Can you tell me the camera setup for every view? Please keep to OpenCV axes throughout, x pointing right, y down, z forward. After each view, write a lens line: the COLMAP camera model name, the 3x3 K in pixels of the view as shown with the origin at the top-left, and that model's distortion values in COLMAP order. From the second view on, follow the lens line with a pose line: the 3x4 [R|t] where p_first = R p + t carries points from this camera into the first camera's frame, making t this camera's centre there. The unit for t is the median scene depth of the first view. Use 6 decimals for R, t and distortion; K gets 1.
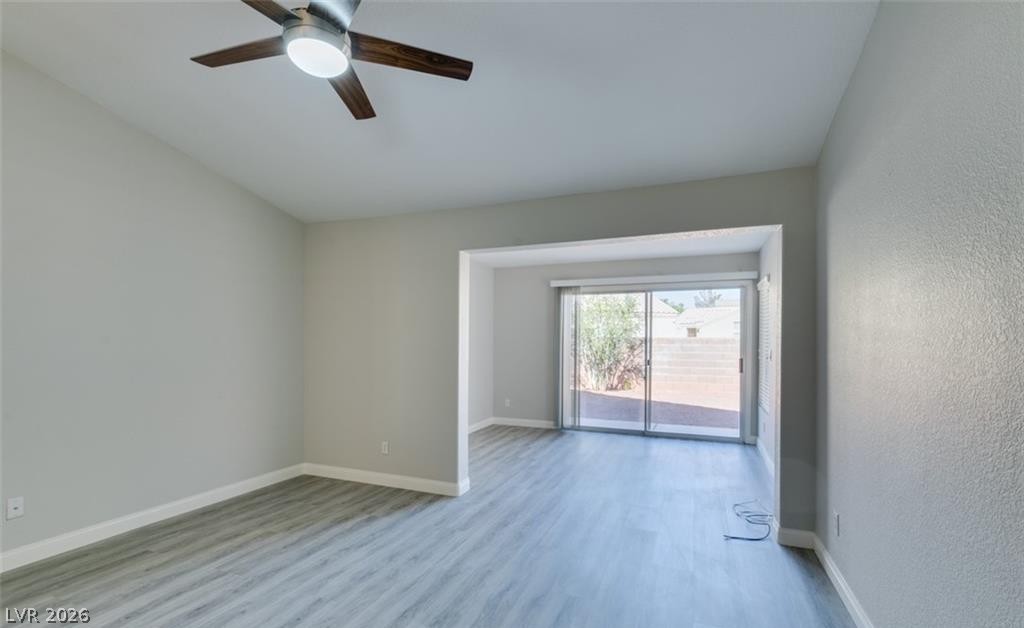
lens RADIAL K [[459.1, 0, 509.5], [0, 459.1, 344.8], [0, 0, 1]] dist [0.000650, -0.001199]
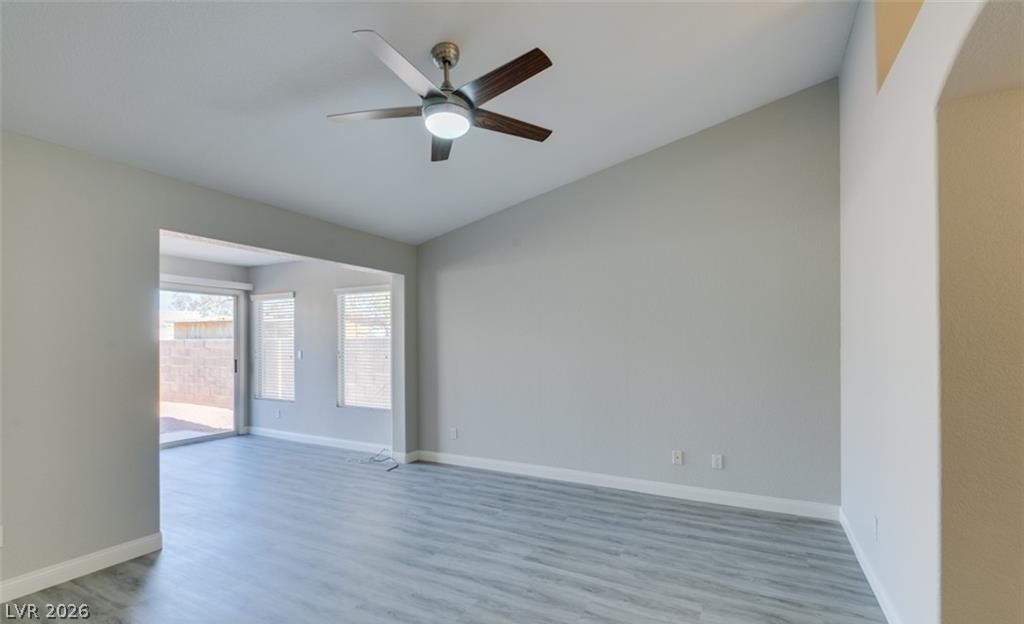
lens RADIAL K [[441.0, 0, 512.0], [0, 441.0, 345.1], [0, 0, 1]] dist [-0.000152, 0.000081]
pose [[0.119152, -0.005243, 0.992862, -0.969990], [0.008011, 0.999959, 0.004319, -0.009818], [-0.992844, 0.007439, 0.119189, 0.406684]]
